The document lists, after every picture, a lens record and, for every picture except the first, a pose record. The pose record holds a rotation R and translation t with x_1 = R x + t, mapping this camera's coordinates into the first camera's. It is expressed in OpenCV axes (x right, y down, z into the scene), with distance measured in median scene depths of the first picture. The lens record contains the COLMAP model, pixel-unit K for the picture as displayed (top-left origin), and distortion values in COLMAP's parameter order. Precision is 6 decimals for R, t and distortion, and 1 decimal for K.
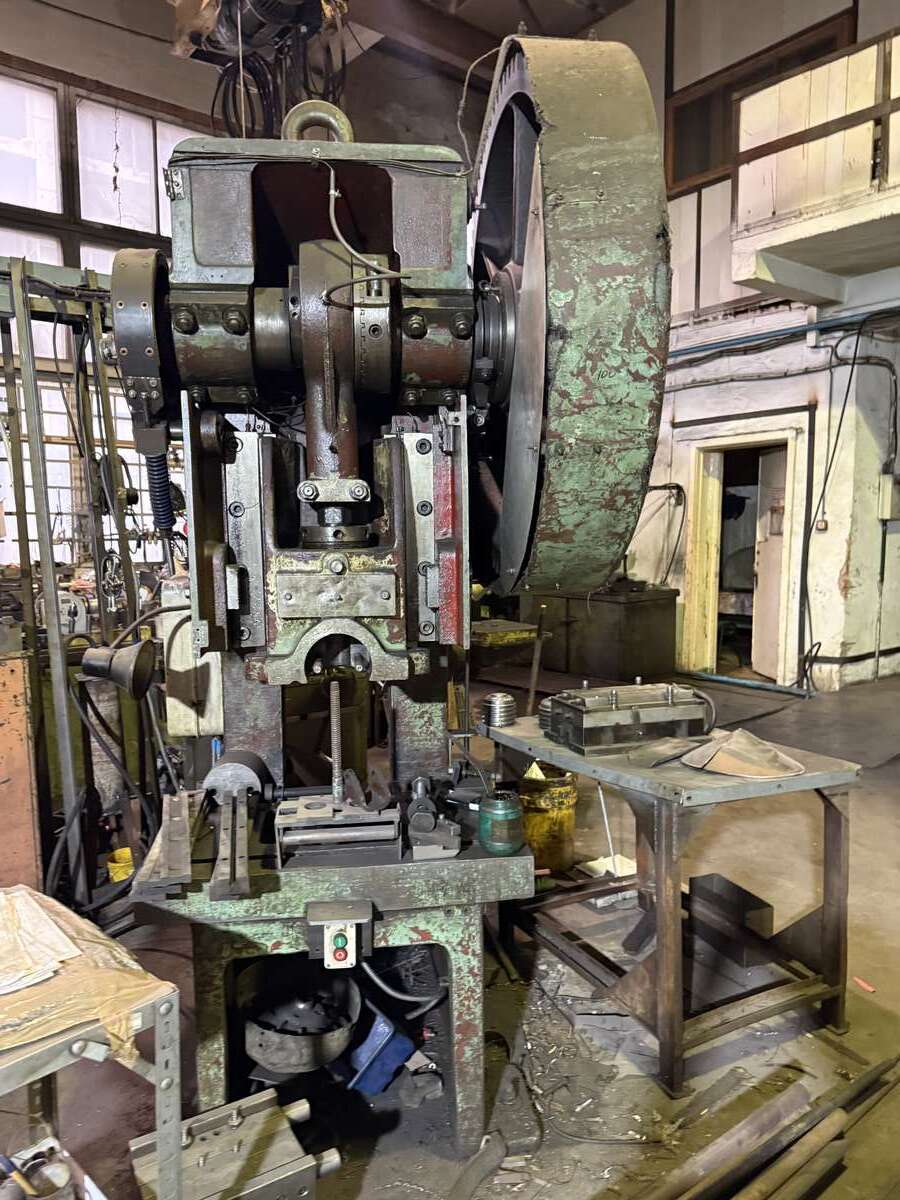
lens RADIAL K [[790.2, 0, 450.0], [0, 790.2, 600.0], [0, 0, 1]] dist [0.092270, -0.173568]
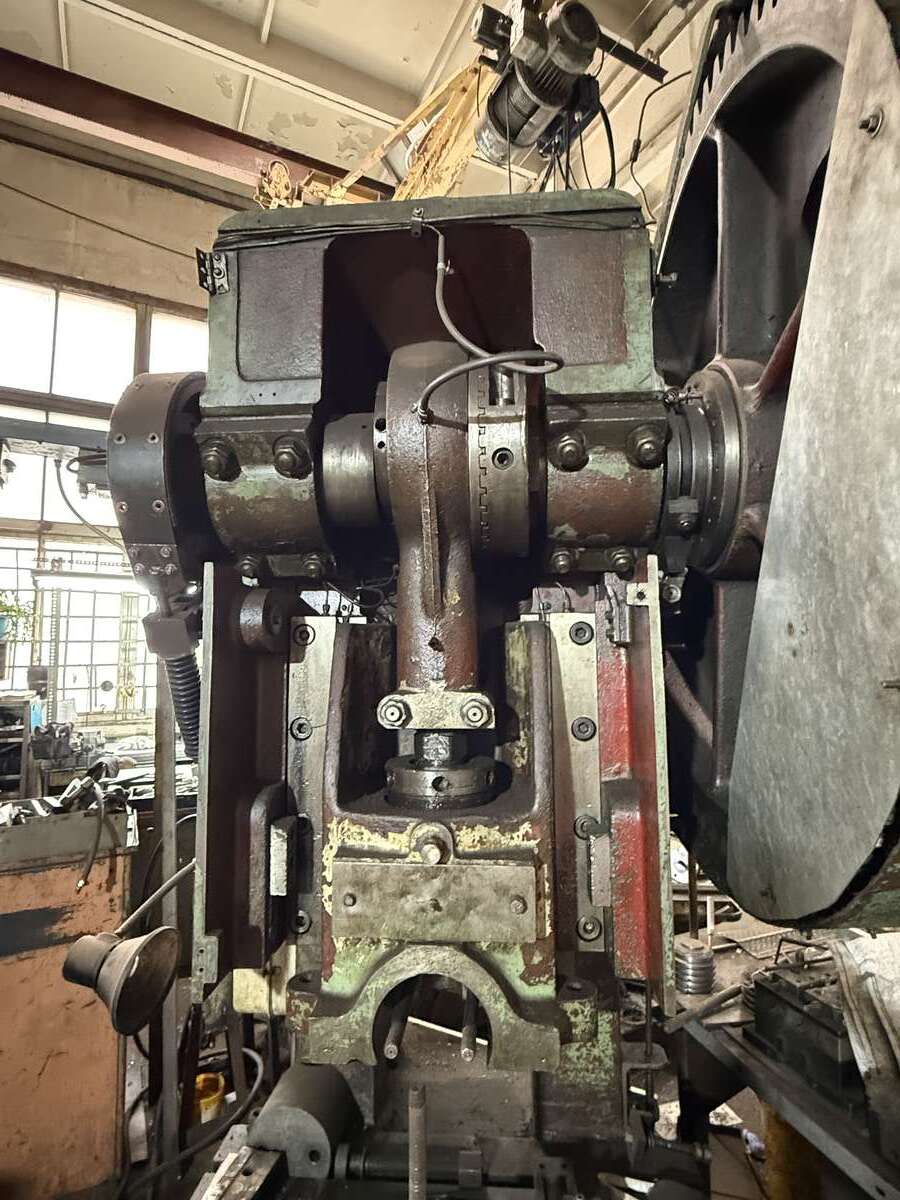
lens RADIAL K [[672.0, 0, 450.0], [0, 672.0, 600.0], [0, 0, 1]] dist [0.008190, 0.000398]
pose [[0.978241, -0.014057, -0.206997, -0.026387], [-0.025626, 0.981875, -0.187787, -0.124674], [0.205885, 0.189006, 0.960150, 0.484209]]
